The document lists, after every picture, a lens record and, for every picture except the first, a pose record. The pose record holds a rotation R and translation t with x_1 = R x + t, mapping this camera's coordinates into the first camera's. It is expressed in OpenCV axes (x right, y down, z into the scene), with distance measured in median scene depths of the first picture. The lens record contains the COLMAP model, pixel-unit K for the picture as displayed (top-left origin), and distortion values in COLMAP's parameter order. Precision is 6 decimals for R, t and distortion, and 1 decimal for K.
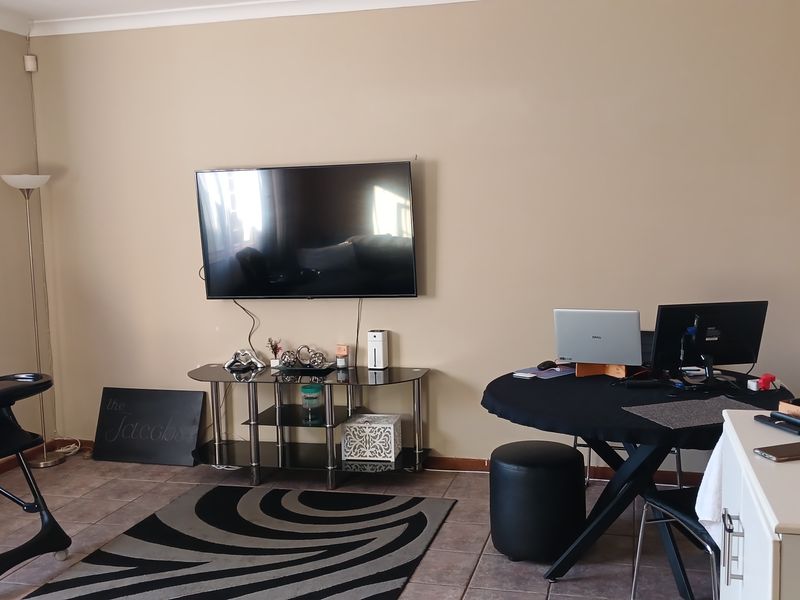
lens RADIAL K [[835.8, 0, 401.2], [0, 835.8, 297.7], [0, 0, 1]] dist [-0.013884, 0.000000]
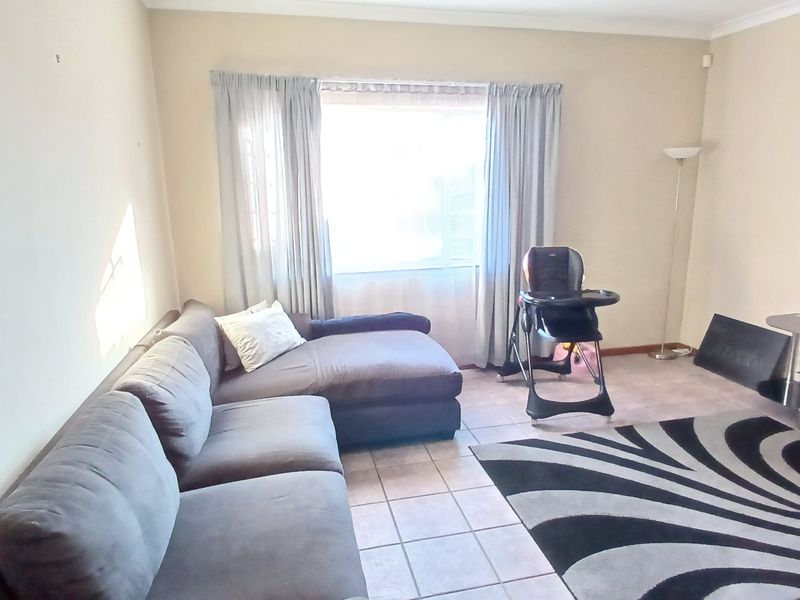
lens RADIAL K [[523.2, 0, 401.7], [0, 523.2, 306.3], [0, 0, 1]] dist [-0.021990, -0.007040]
pose [[0.469513, 0.209316, -0.857756, 0.117039], [-0.090087, 0.977779, 0.189294, -0.013940], [0.878318, -0.011603, 0.477936, 0.197530]]
